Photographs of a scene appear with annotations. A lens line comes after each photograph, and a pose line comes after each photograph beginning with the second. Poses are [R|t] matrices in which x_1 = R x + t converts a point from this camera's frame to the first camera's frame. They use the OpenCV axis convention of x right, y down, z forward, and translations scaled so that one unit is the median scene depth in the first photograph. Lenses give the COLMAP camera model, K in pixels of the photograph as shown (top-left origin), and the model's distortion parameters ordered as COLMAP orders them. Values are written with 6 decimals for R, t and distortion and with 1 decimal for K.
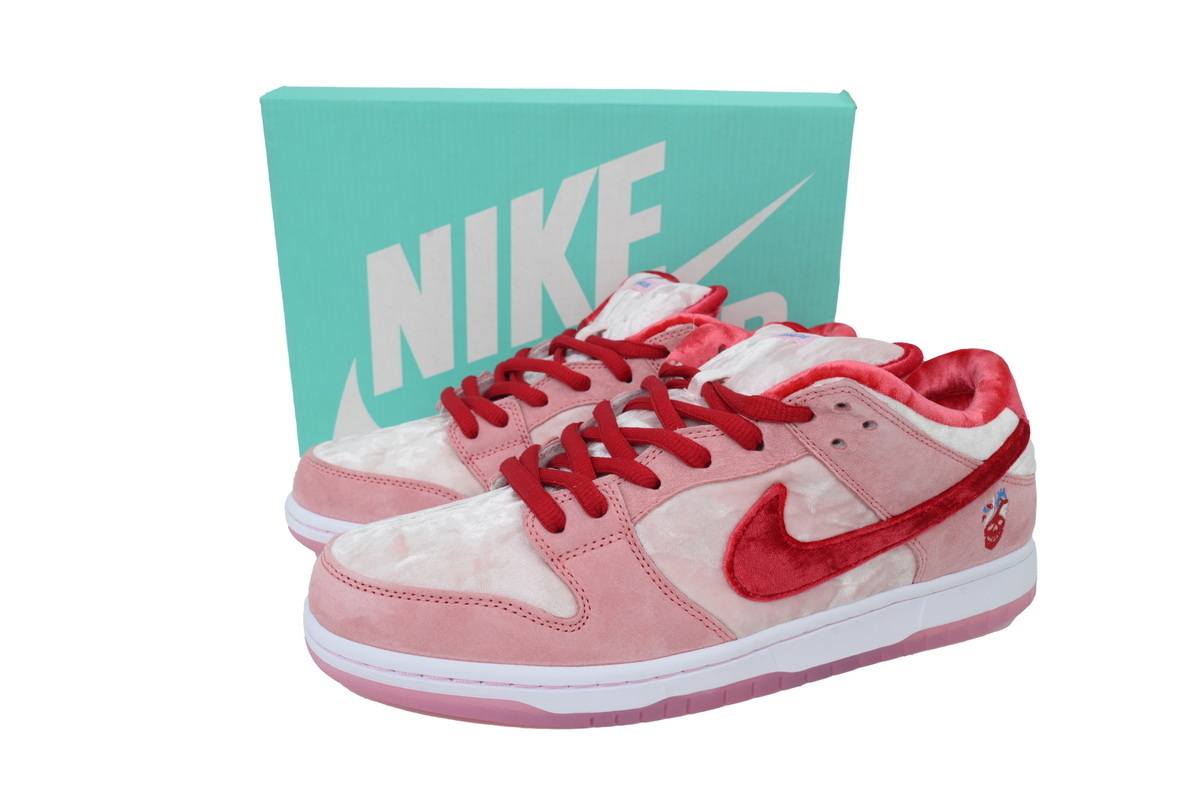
lens RADIAL K [[892.8, 0, 600.0], [0, 892.8, 400.0], [0, 0, 1]] dist [0.003097, -0.000389]
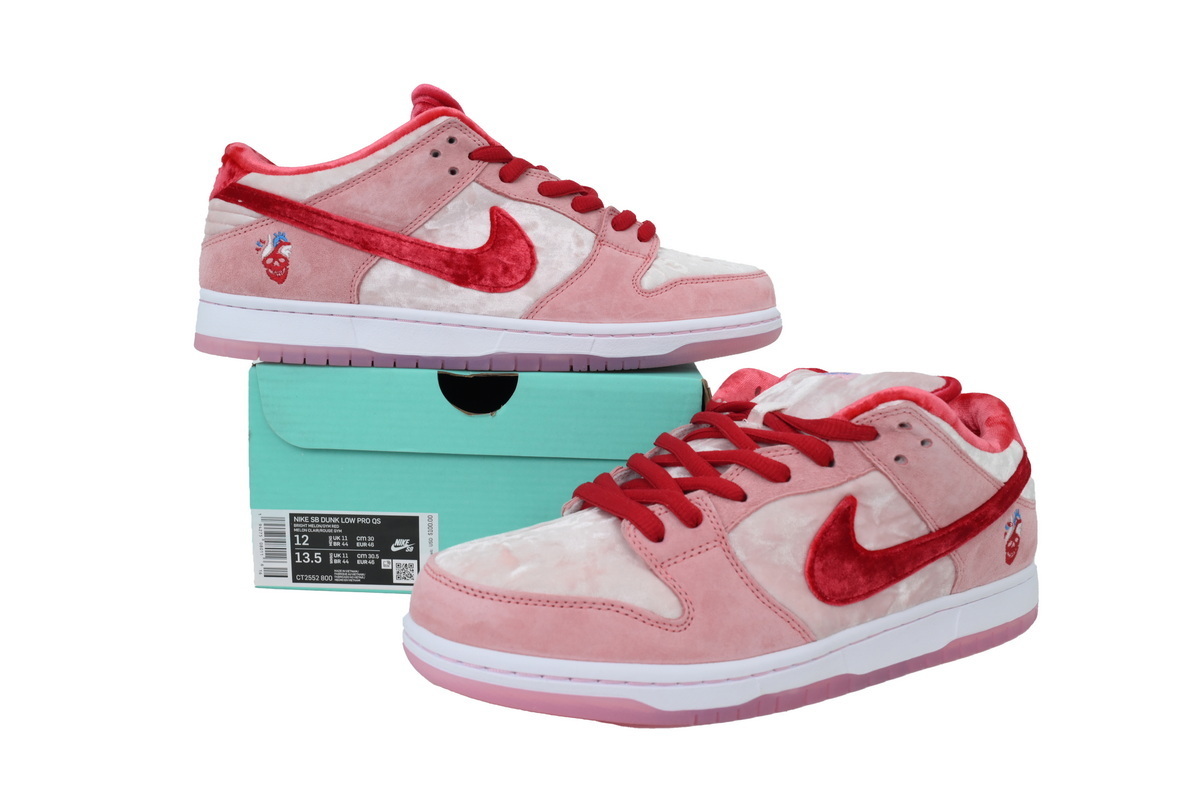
lens RADIAL K [[892.8, 0, 600.0], [0, 892.8, 400.0], [0, 0, 1]] dist [0.003097, -0.000389]
pose [[0.991430, 0.008895, 0.130335, -0.257320], [0.005954, 0.993566, -0.113094, 0.099094], [-0.130502, 0.112901, 0.984999, -0.073480]]
